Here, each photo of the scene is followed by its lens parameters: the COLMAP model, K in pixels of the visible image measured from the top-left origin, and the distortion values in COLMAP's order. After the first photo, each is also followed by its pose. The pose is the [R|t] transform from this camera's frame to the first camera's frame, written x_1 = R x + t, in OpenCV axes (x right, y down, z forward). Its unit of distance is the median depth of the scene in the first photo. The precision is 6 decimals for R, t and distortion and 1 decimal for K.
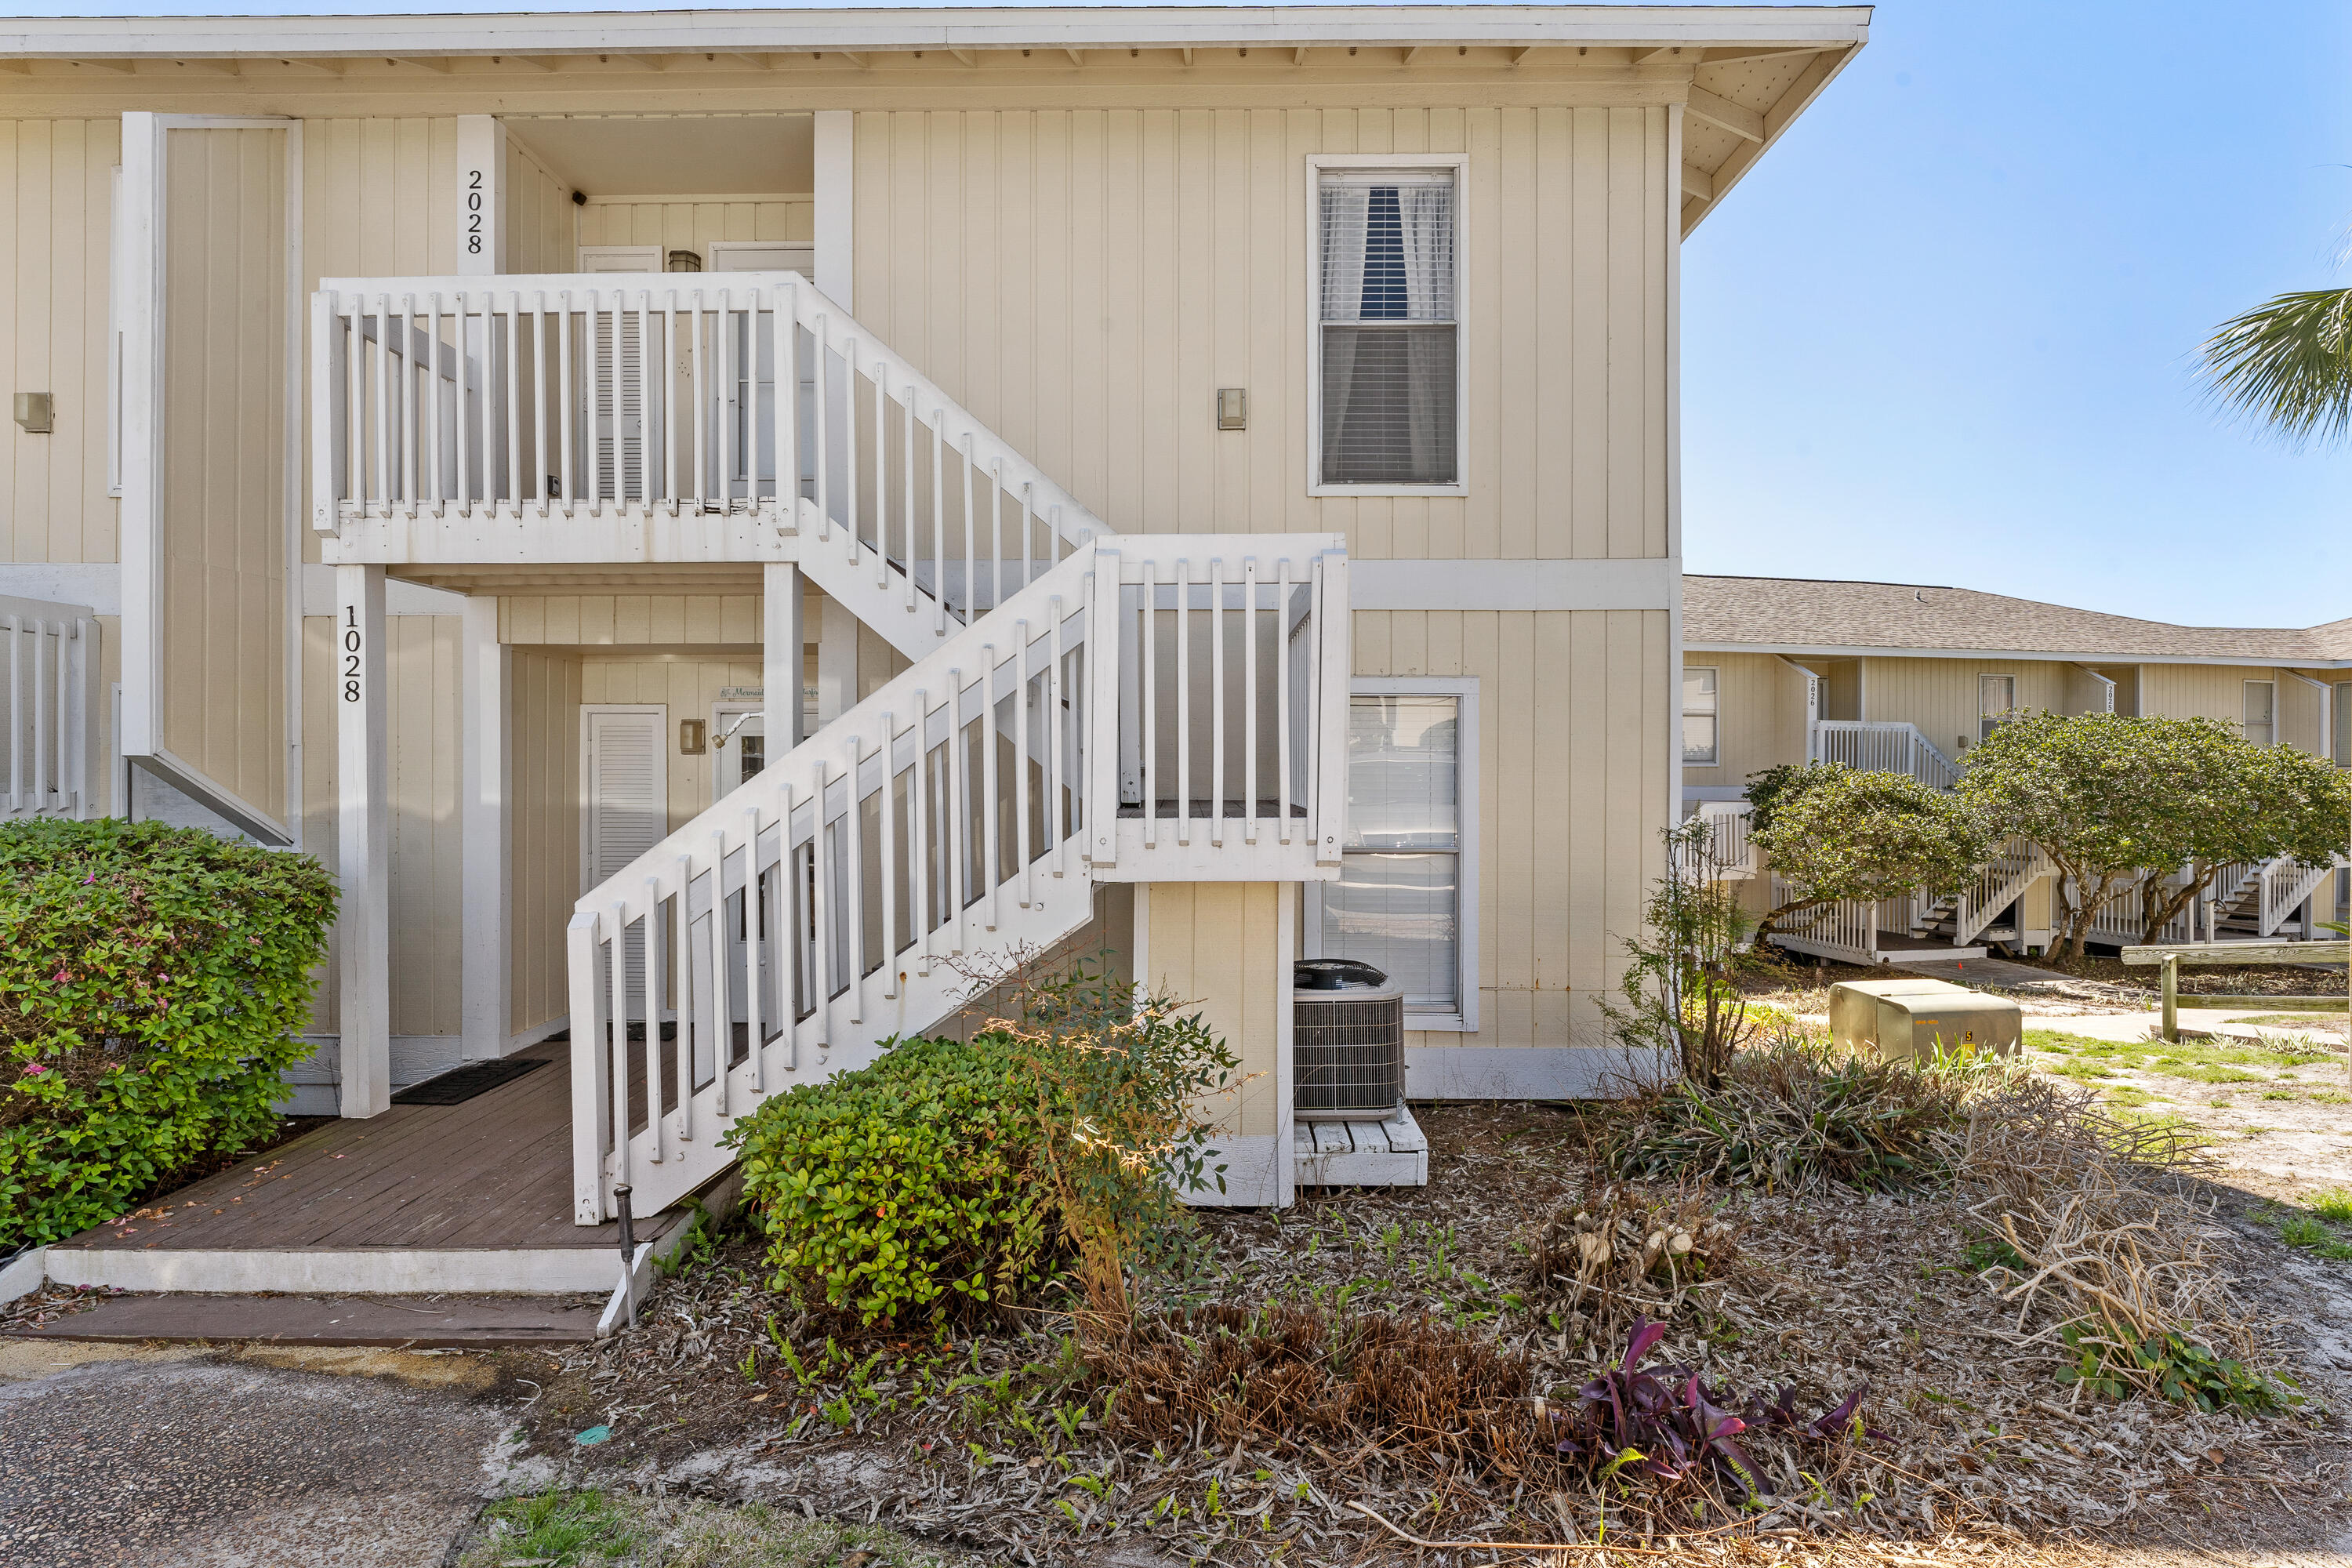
lens RADIAL K [[1077.8, 0, 1176.0], [0, 1077.8, 784.0], [0, 0, 1]] dist [-0.000913, -0.000178]
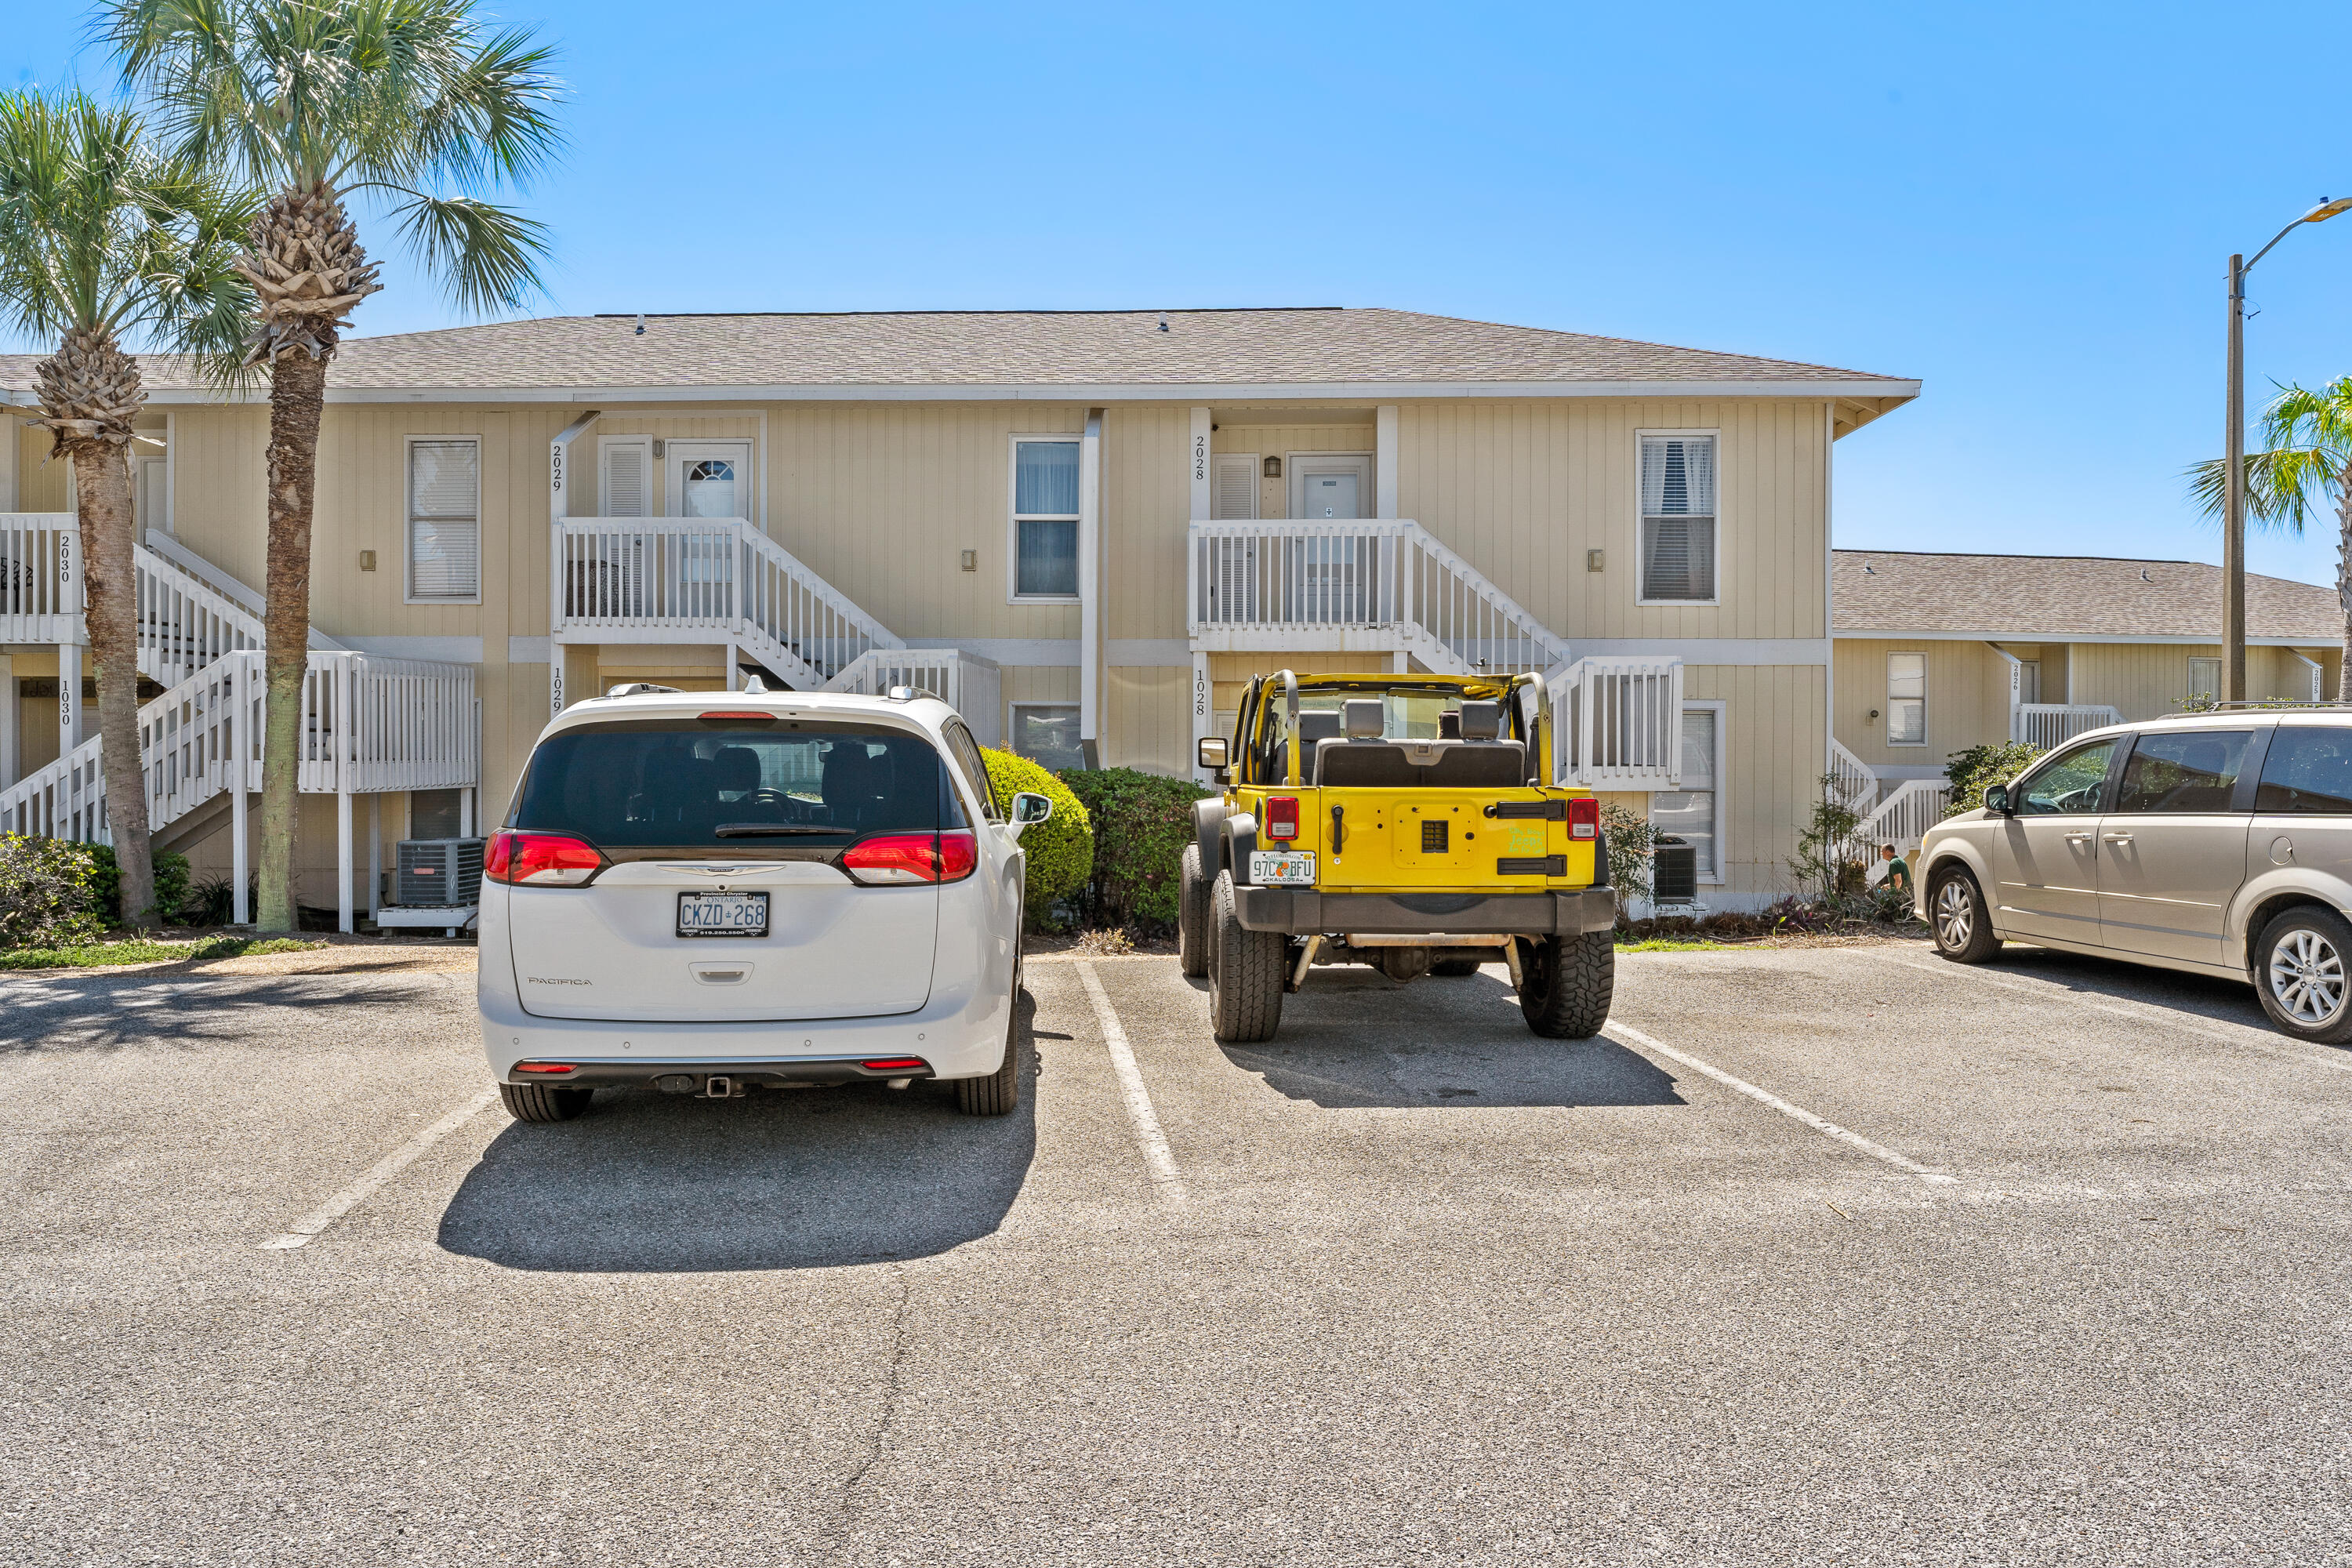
lens RADIAL K [[1514.9, 0, 1176.3], [0, 1514.9, 746.0], [0, 0, 1]] dist [0.002792, 0.000090]
pose [[0.999268, 0.004103, -0.038037, -0.587097], [-0.004651, 0.999886, -0.014340, 0.025973], [0.037973, 0.014507, 0.999173, -1.713283]]
